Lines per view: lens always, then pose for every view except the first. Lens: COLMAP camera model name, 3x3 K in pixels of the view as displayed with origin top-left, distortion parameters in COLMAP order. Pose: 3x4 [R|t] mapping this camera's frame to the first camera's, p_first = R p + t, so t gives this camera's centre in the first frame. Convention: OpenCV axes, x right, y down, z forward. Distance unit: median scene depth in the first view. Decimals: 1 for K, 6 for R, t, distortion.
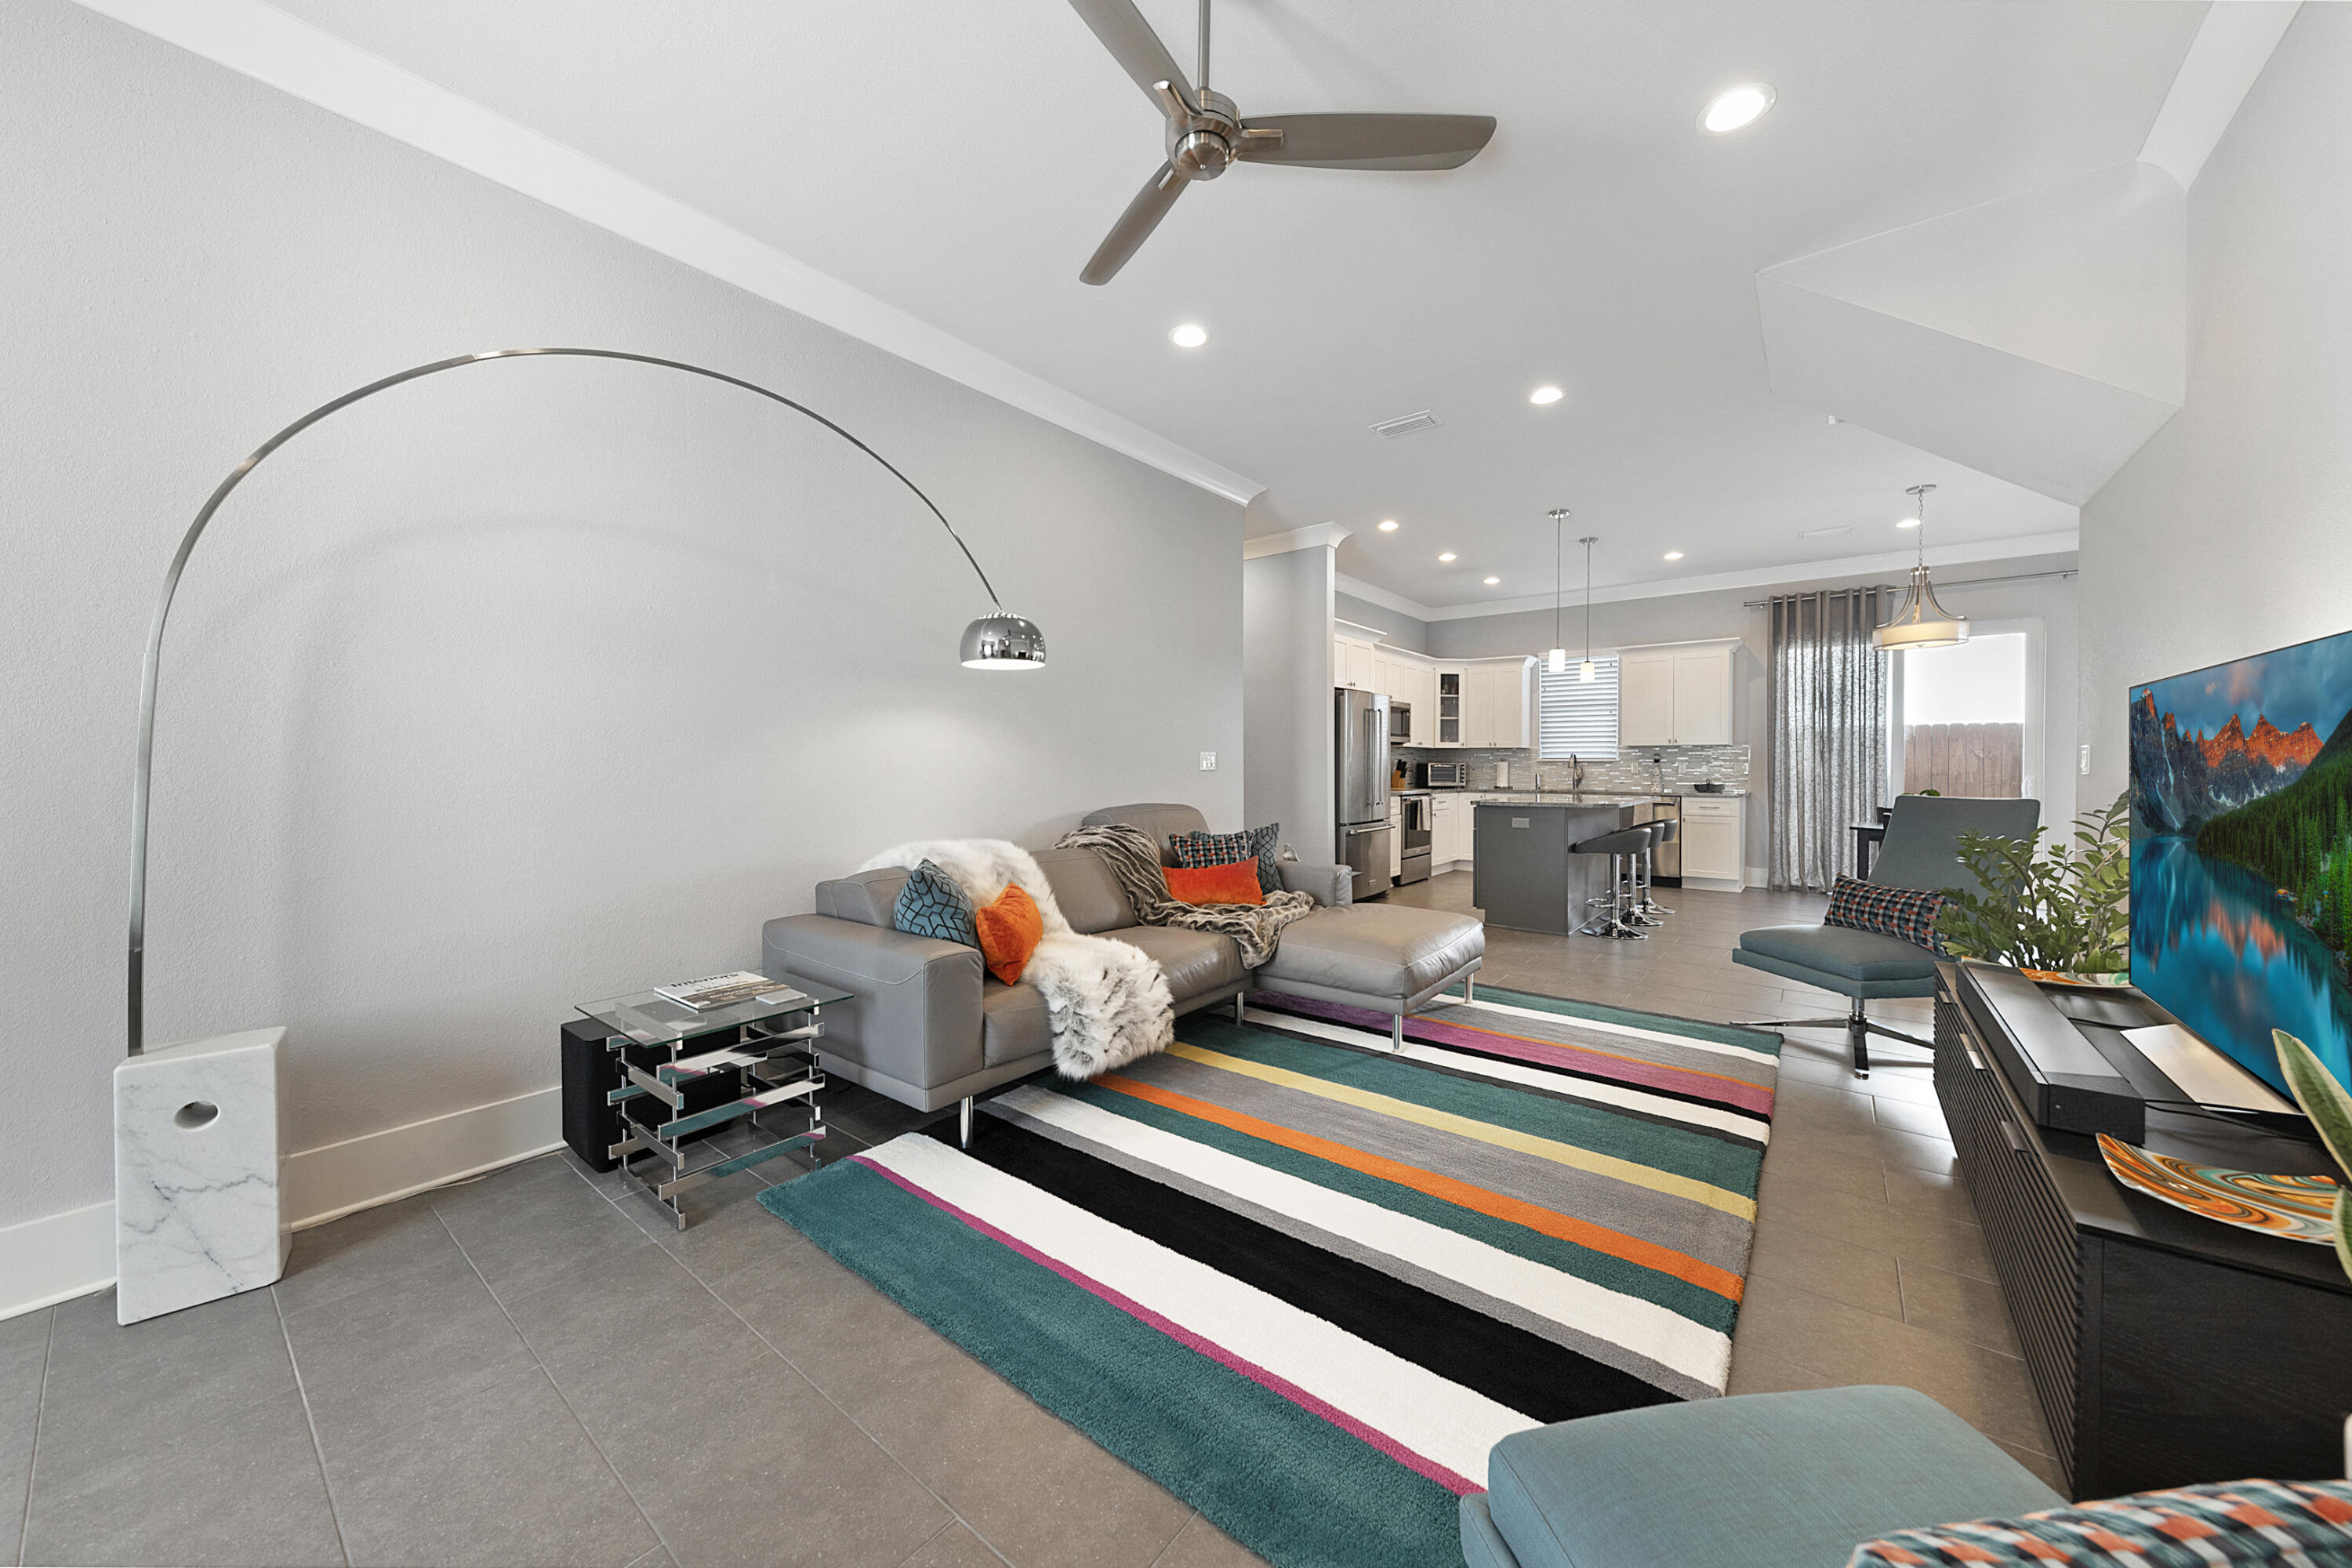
lens RADIAL K [[814.0, 0, 1184.2], [0, 814.0, 768.1], [0, 0, 1]] dist [0.000757, 0.000048]
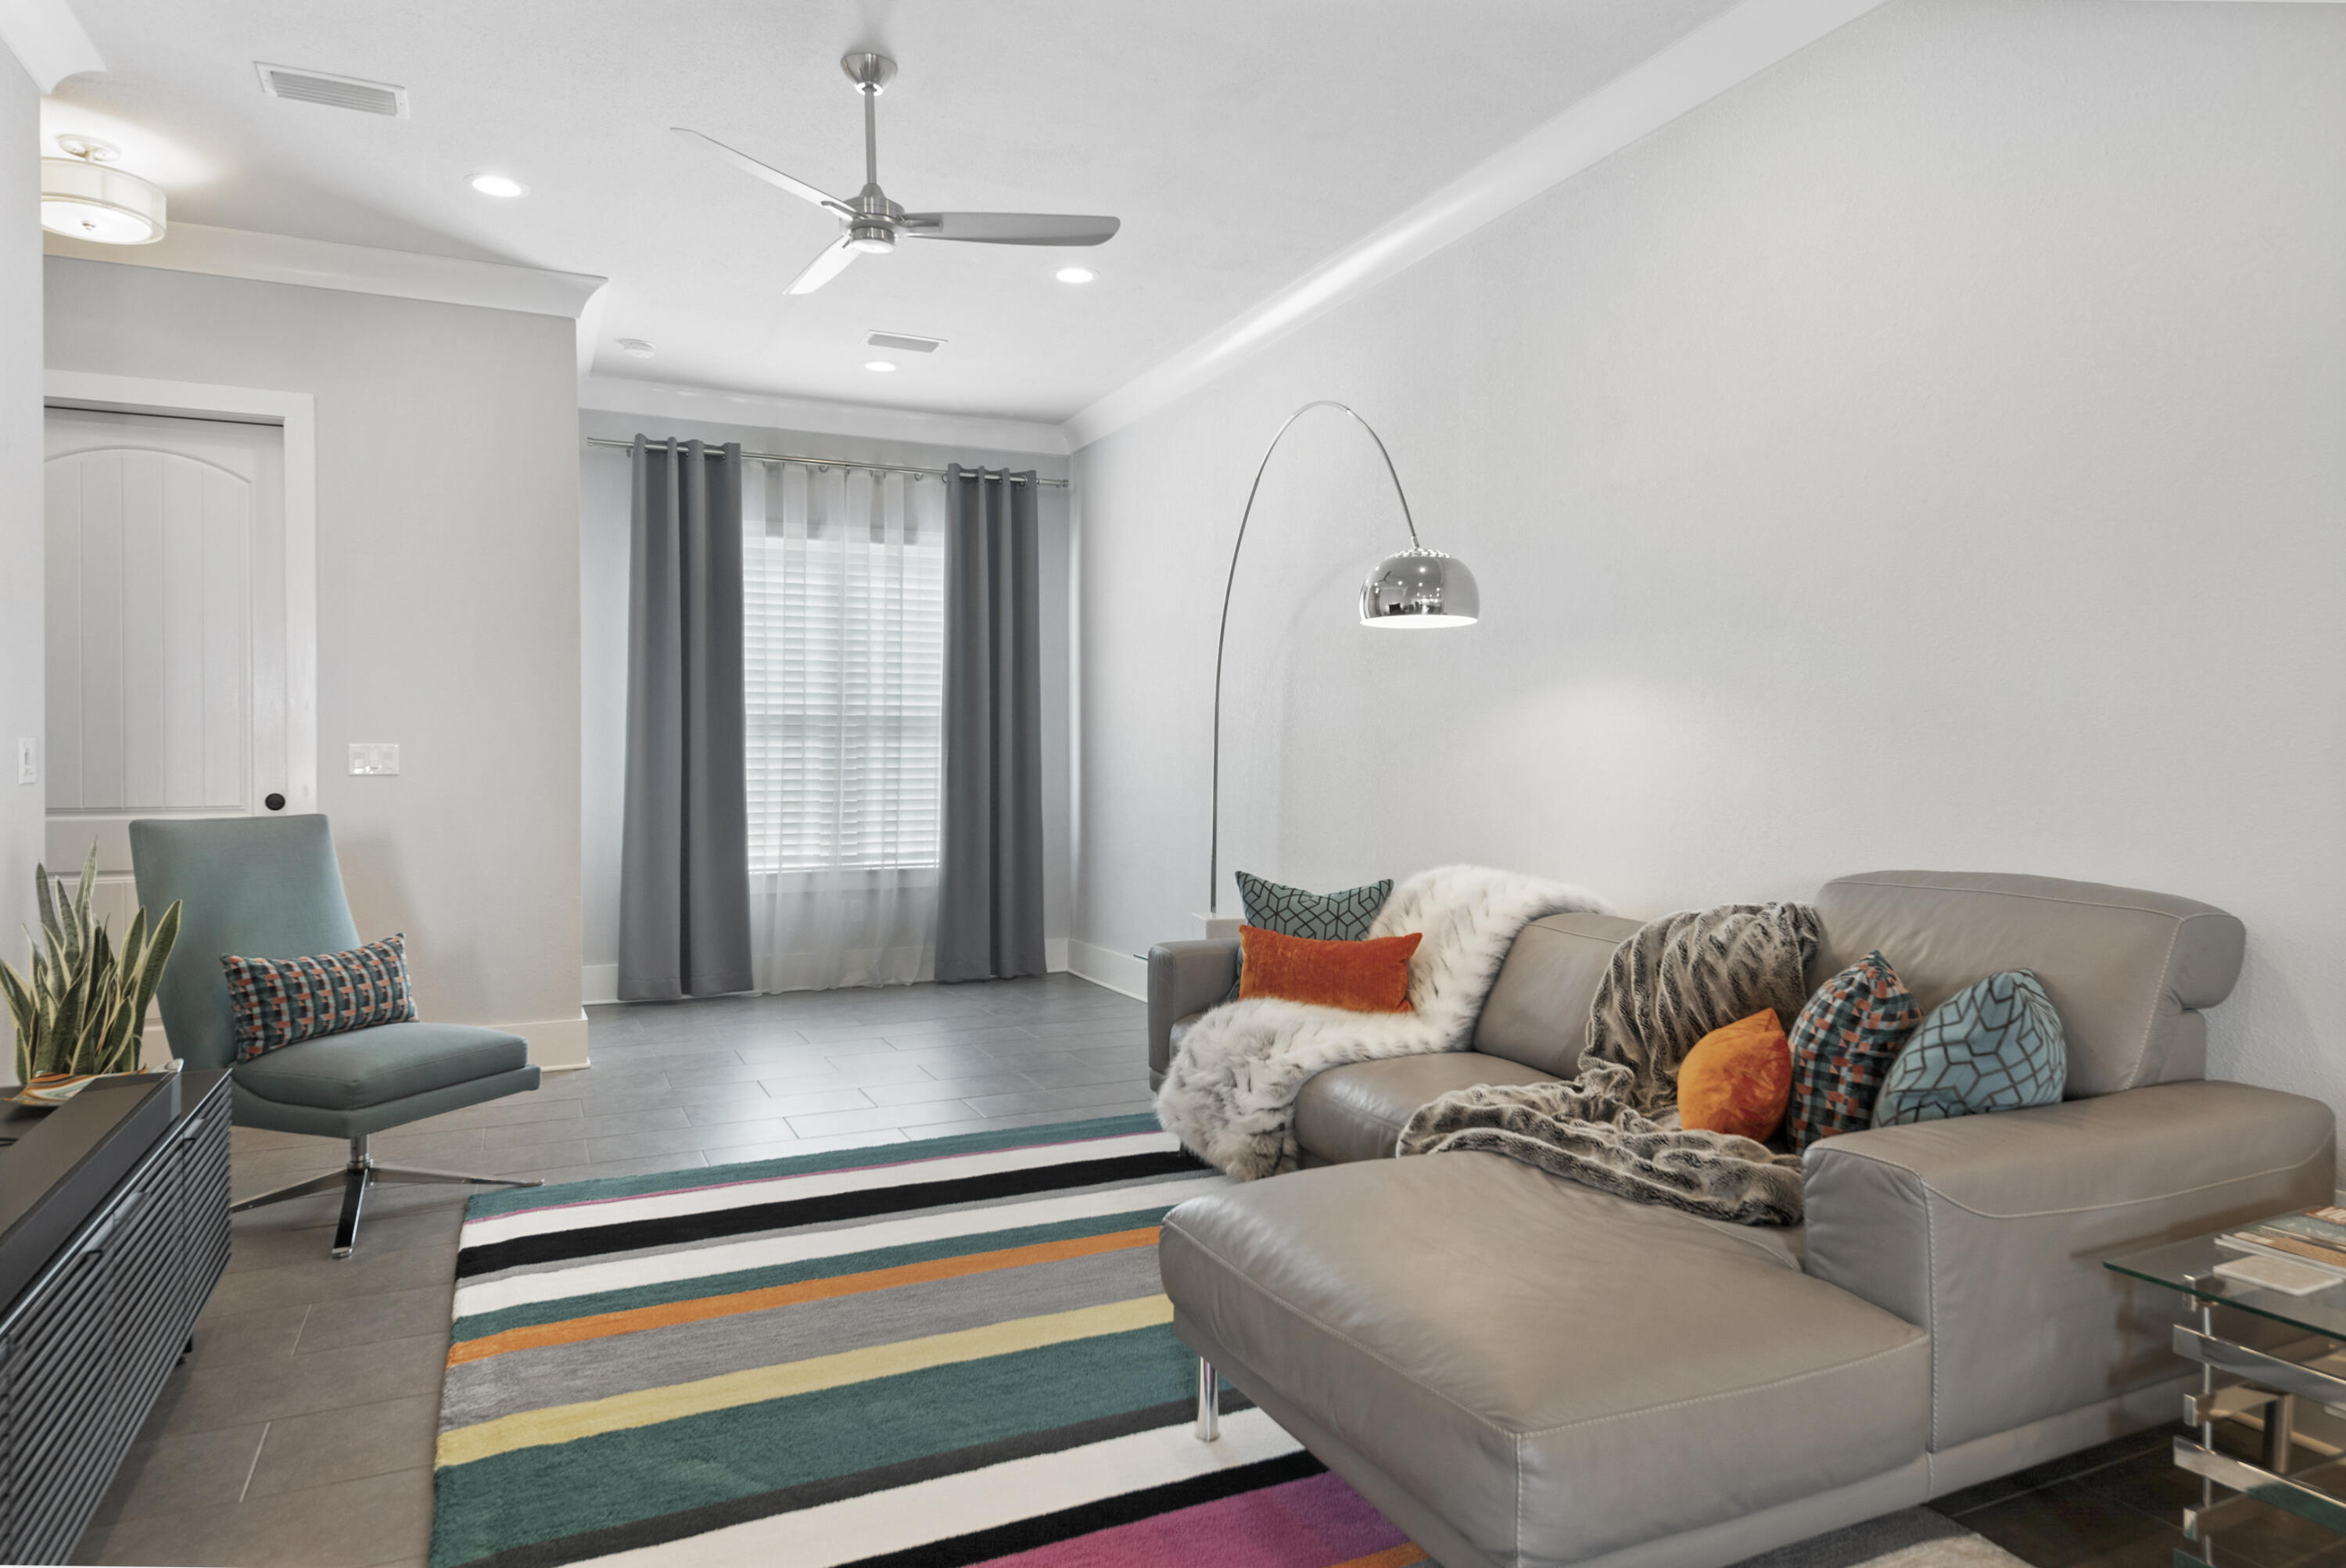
lens RADIAL K [[1411.7, 0, 1198.9], [0, 1411.7, 773.7], [0, 0, 1]] dist [-0.005330, -0.002363]
pose [[-0.450415, 0.010900, -0.892753, 1.894572], [-0.001482, 0.999915, 0.012956, -0.027205], [0.892818, 0.007158, -0.450361, 2.729934]]
